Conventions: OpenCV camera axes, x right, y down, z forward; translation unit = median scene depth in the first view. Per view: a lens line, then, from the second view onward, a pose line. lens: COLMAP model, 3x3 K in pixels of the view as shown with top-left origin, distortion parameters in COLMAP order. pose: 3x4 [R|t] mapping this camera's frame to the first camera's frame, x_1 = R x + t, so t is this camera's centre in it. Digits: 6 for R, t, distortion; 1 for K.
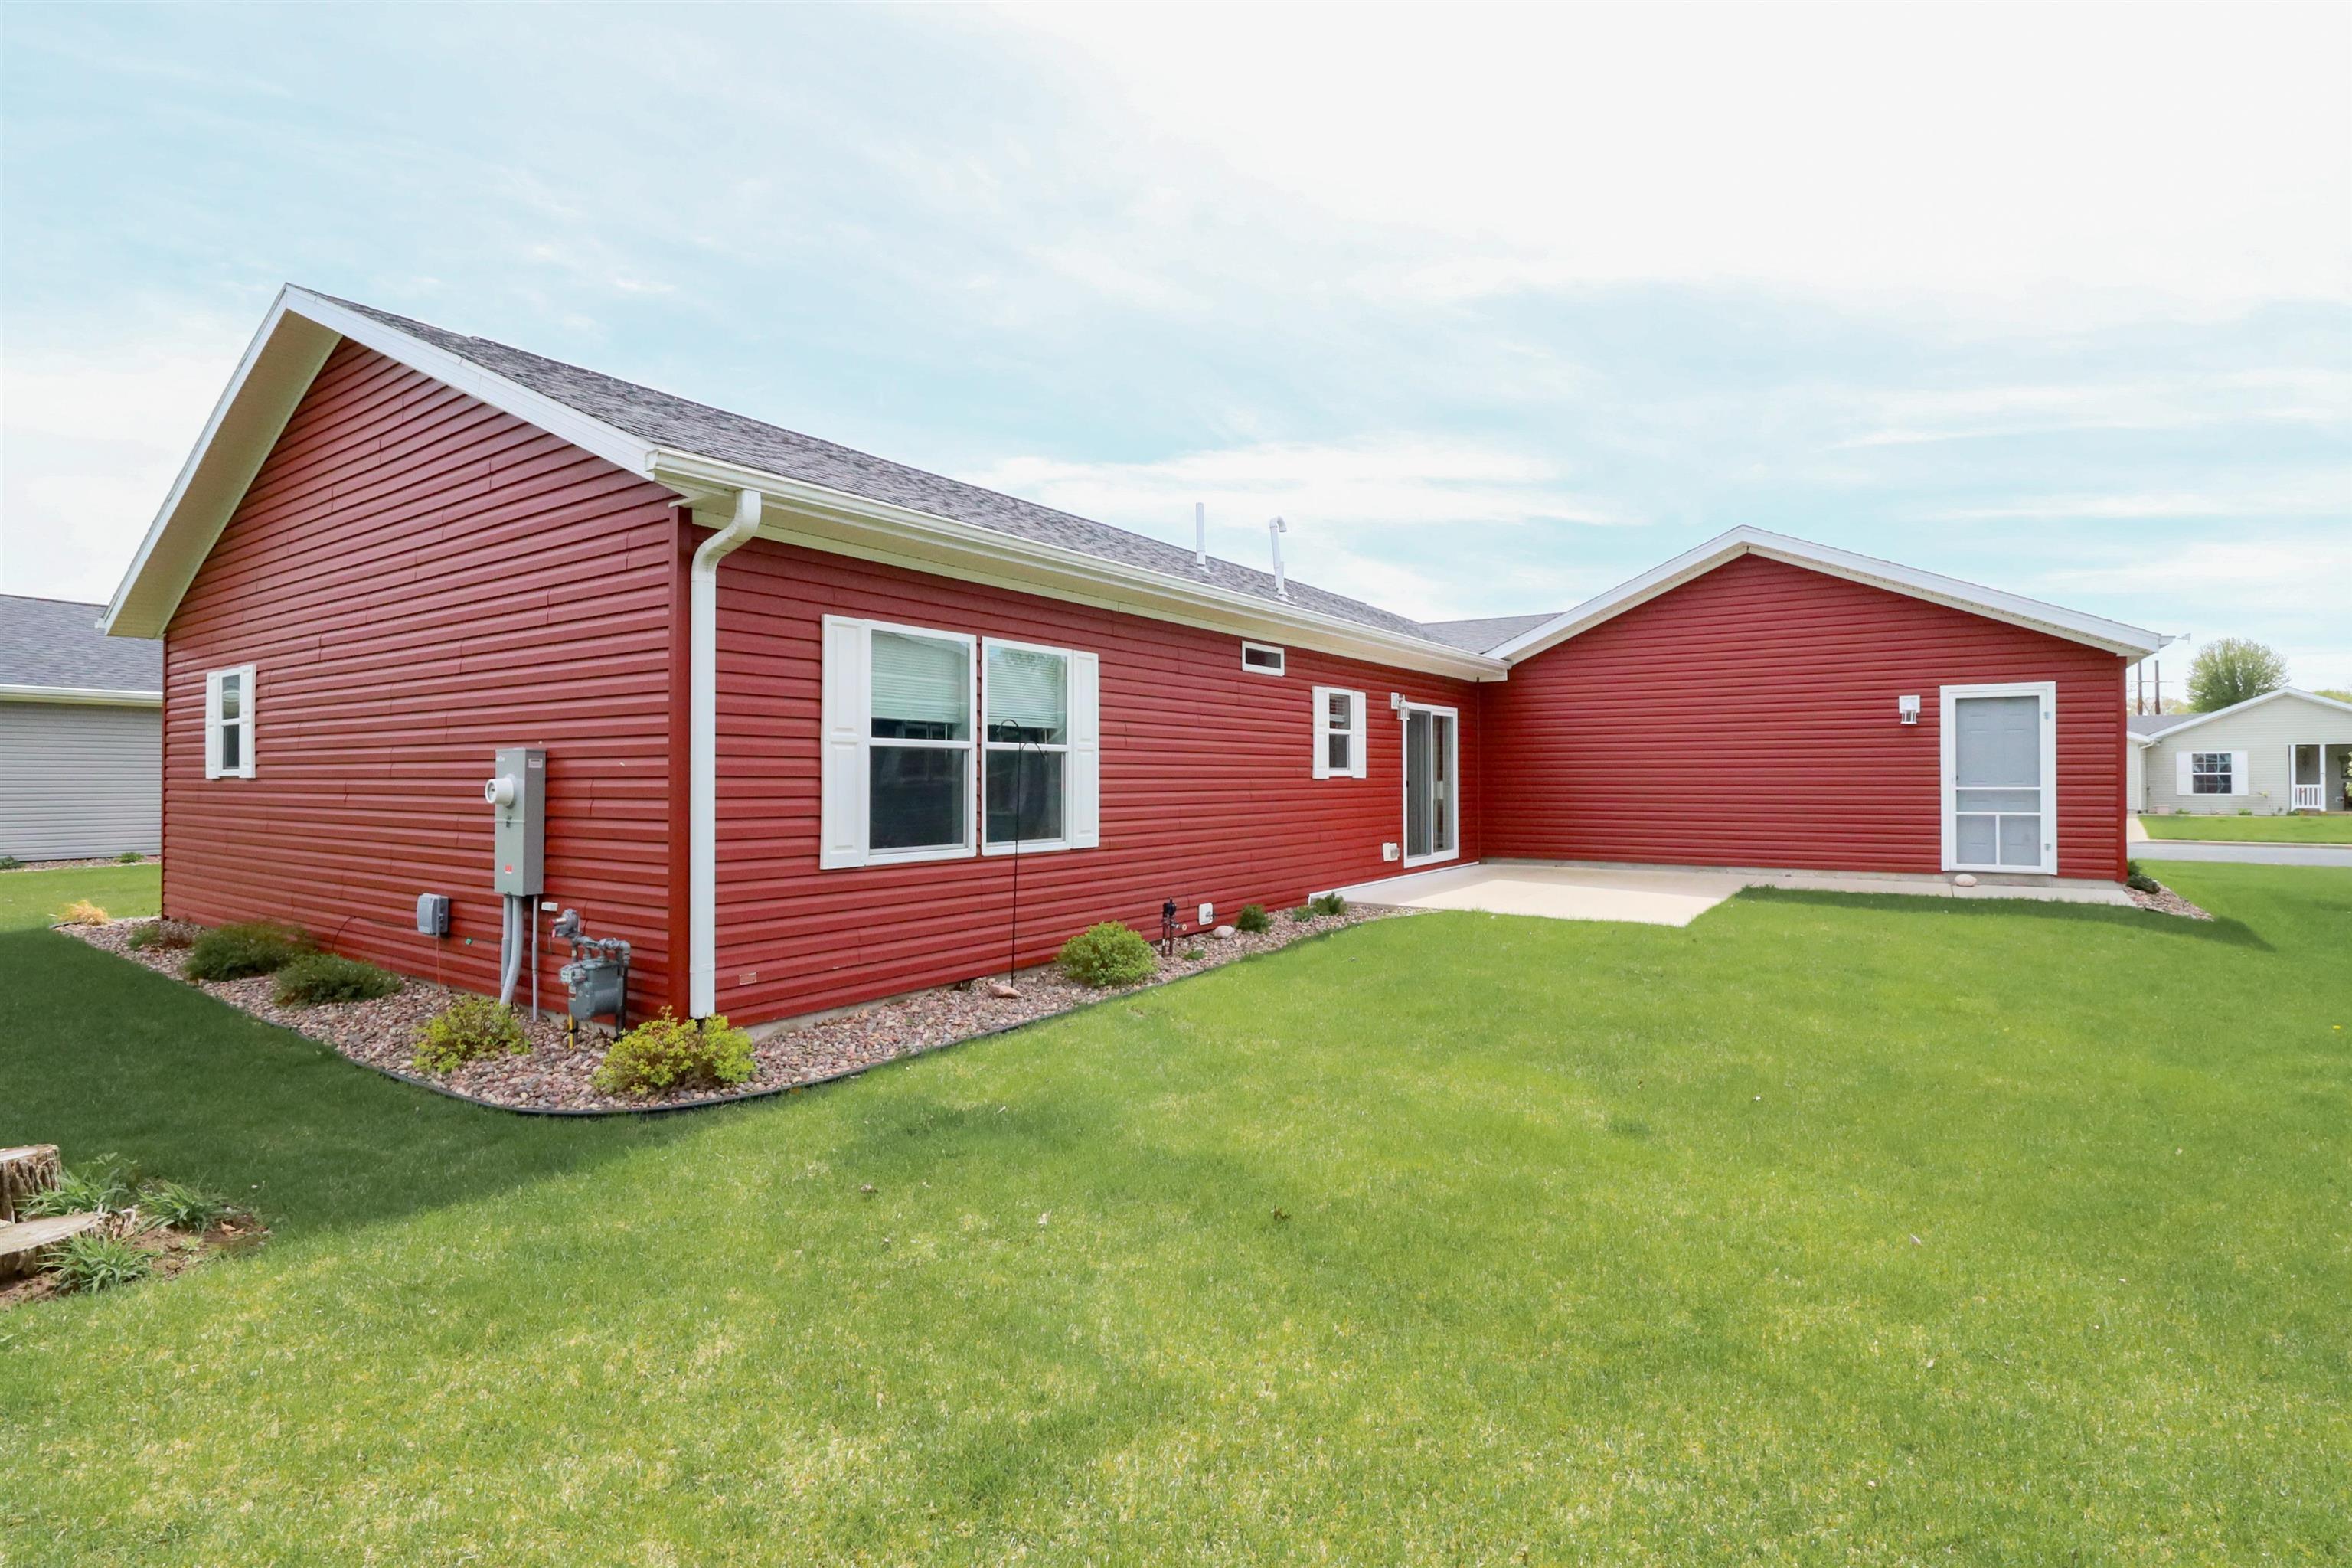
lens RADIAL K [[1164.9, 0, 1182.4], [0, 1164.9, 776.9], [0, 0, 1]] dist [0.000663, -0.006162]
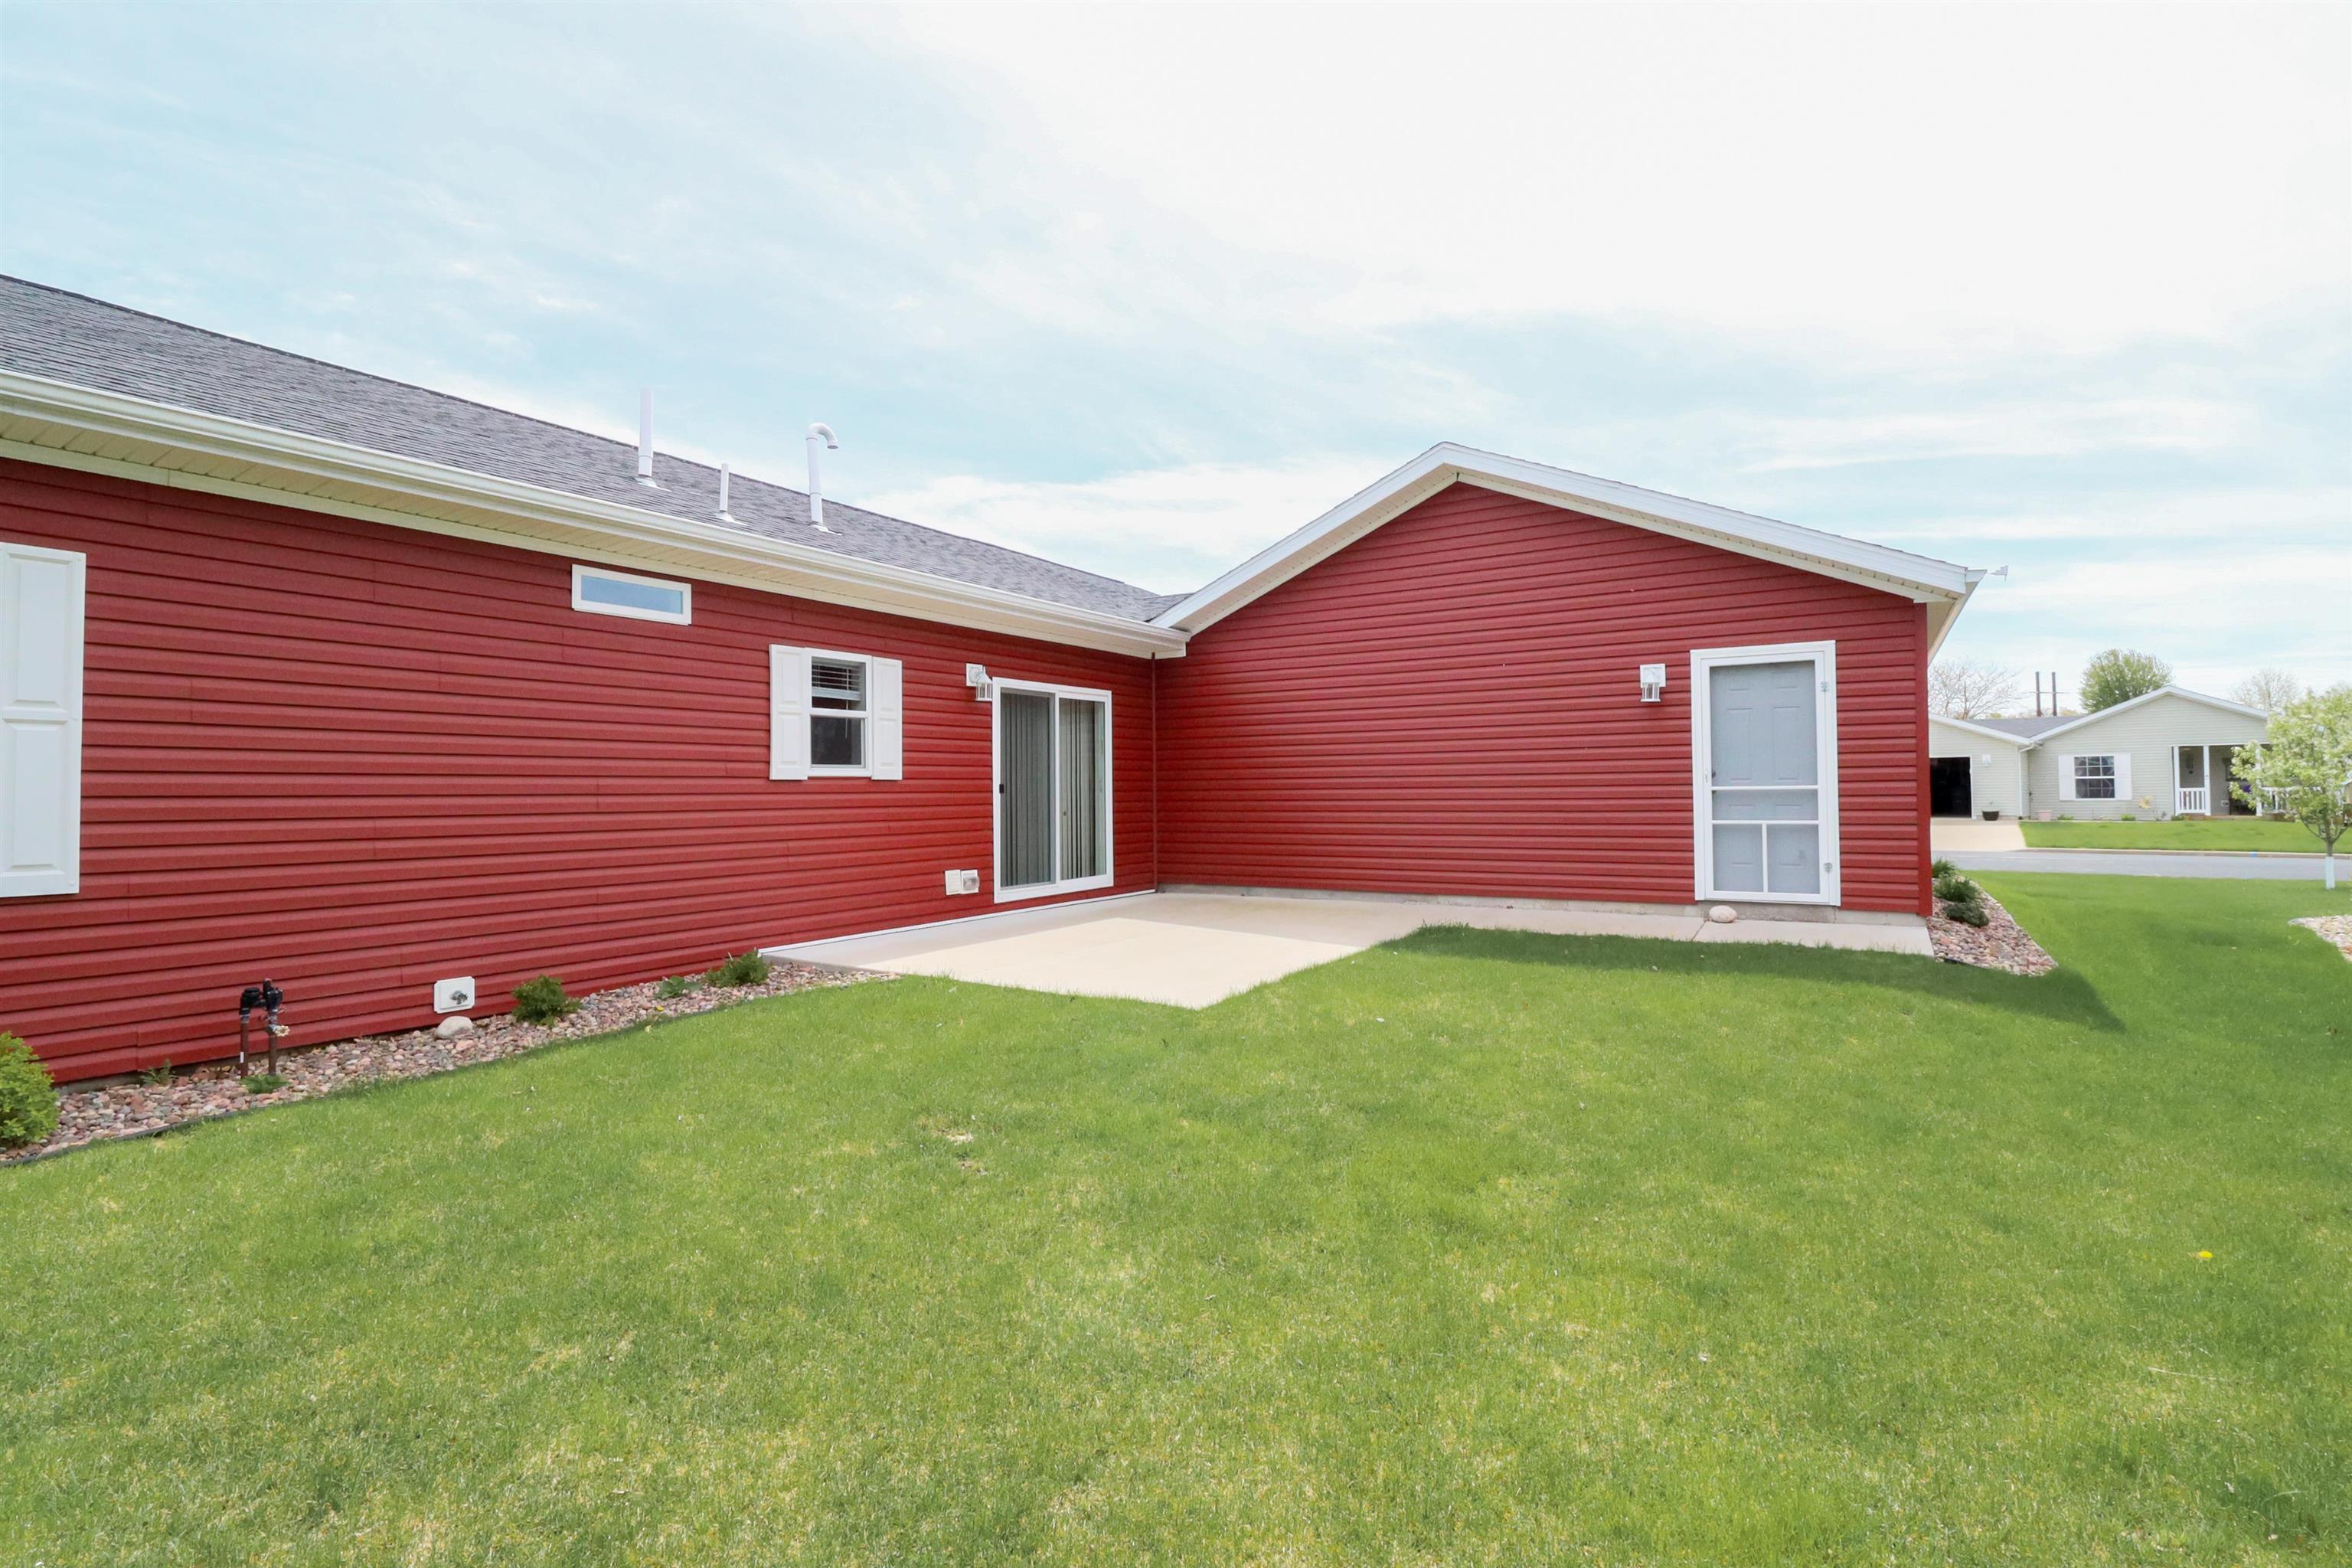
lens RADIAL K [[1113.3, 0, 1203.7], [0, 1113.3, 739.8], [0, 0, 1]] dist [-0.000434, -0.002159]
pose [[0.999152, -0.005620, 0.040777, 0.290763], [0.007534, 0.998868, -0.046962, 0.009448], [-0.040466, 0.047229, 0.998064, 0.285297]]
